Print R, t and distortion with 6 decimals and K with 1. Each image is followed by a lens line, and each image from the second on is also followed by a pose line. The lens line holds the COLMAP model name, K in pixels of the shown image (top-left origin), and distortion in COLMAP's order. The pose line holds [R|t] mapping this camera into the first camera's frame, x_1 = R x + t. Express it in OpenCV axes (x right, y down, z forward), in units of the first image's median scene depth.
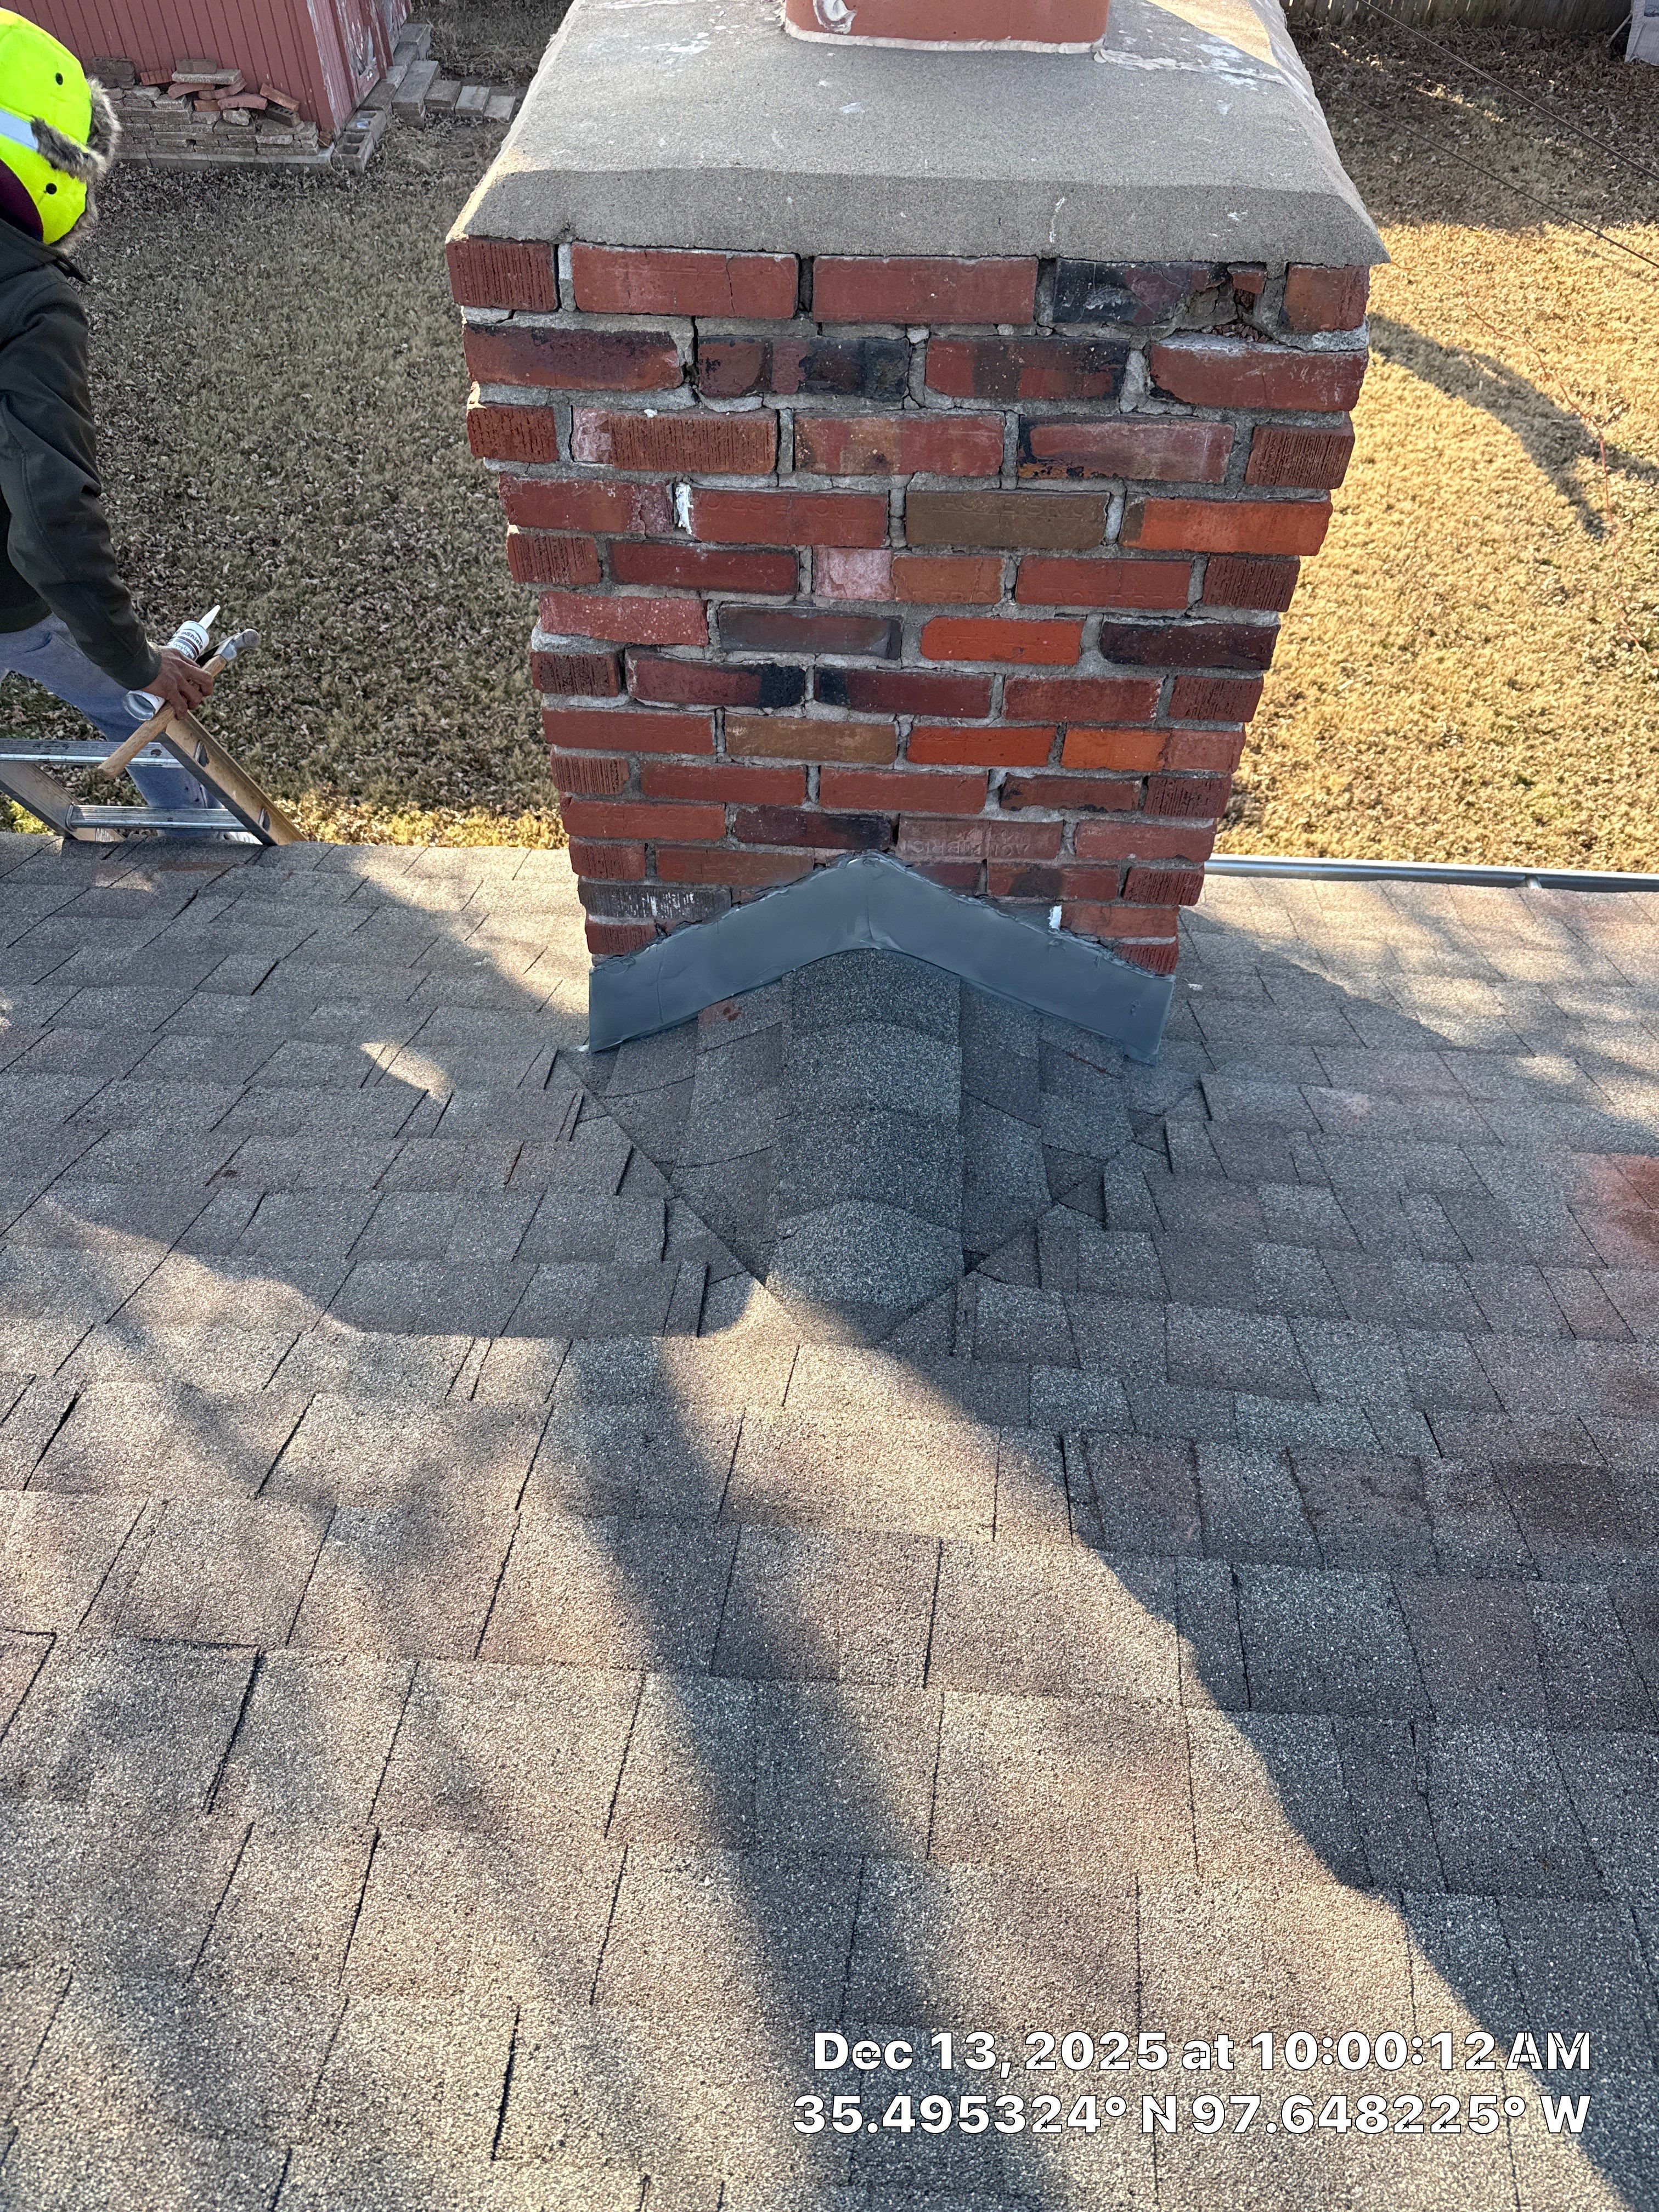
lens RADIAL K [[1613.8, 0, 838.2], [0, 1613.8, 1088.3], [0, 0, 1]] dist [0.037140, -0.040324]
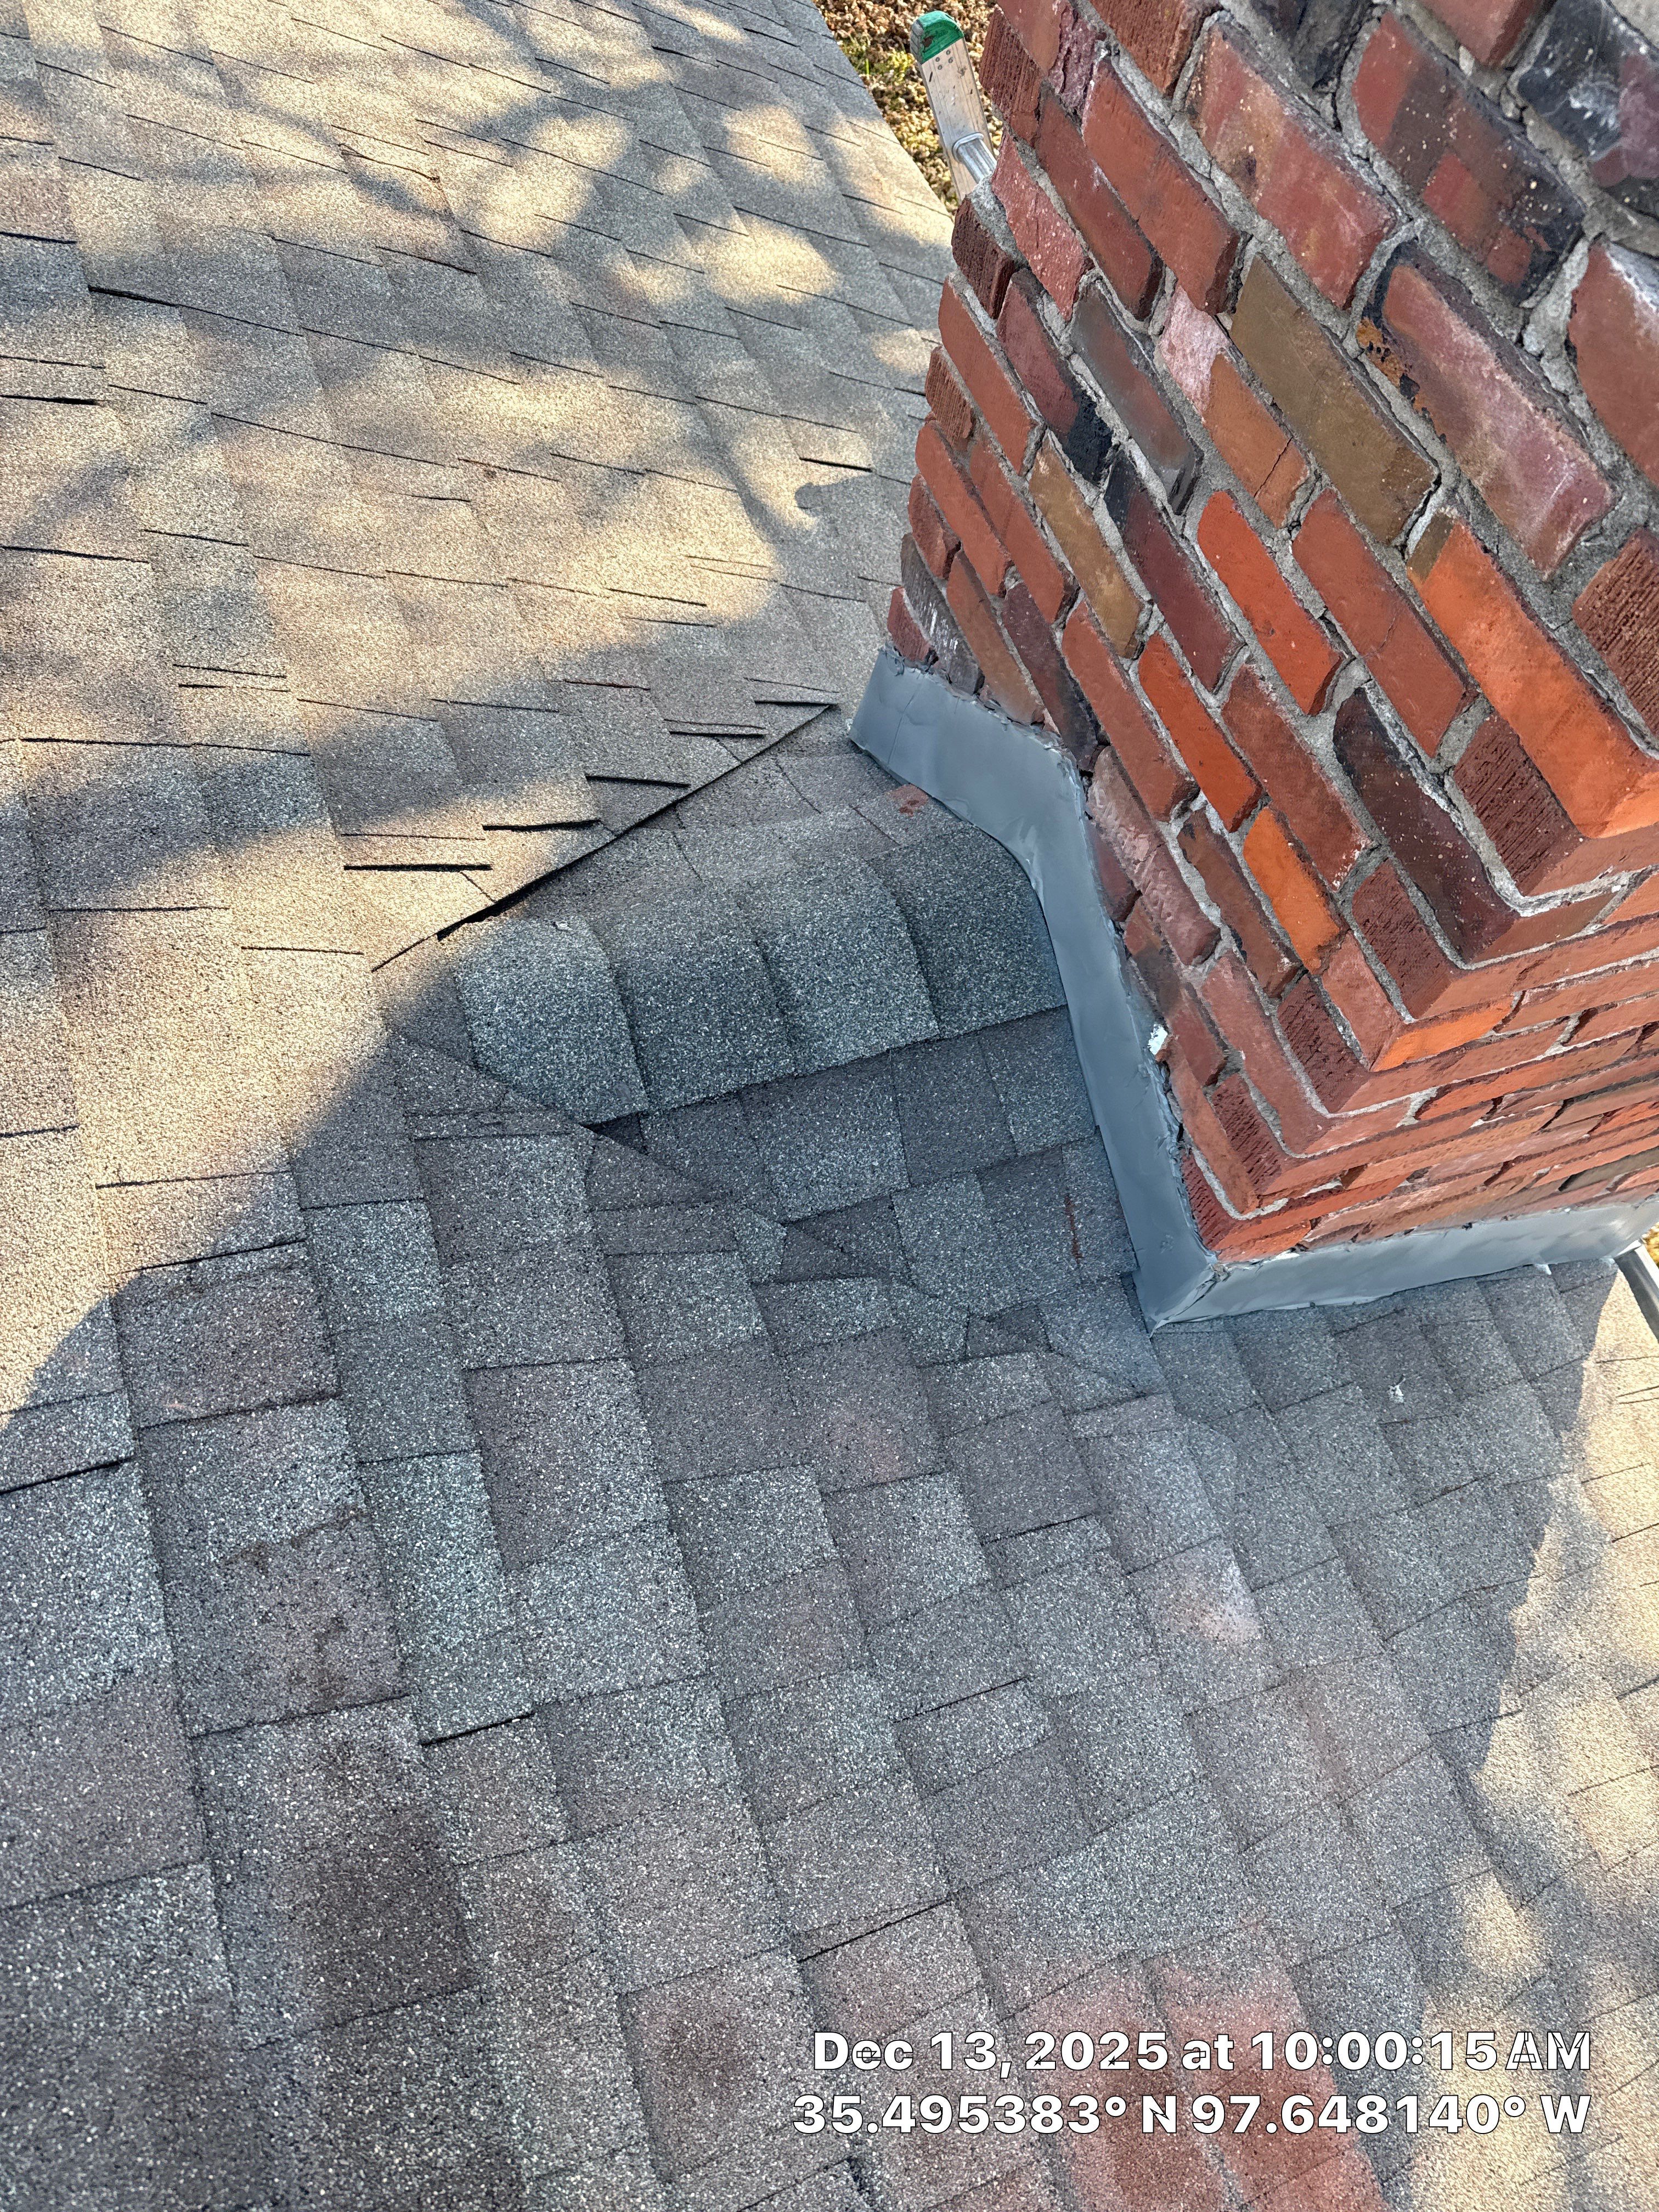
lens RADIAL K [[1586.2, 0, 870.8], [0, 1586.2, 1153.1], [0, 0, 1]] dist [0.032747, -0.043461]
pose [[0.379508, 0.824692, -0.419352, 0.476663], [-0.767900, 0.533592, 0.354415, -0.262415], [0.516046, 0.187517, 0.835783, 0.441736]]
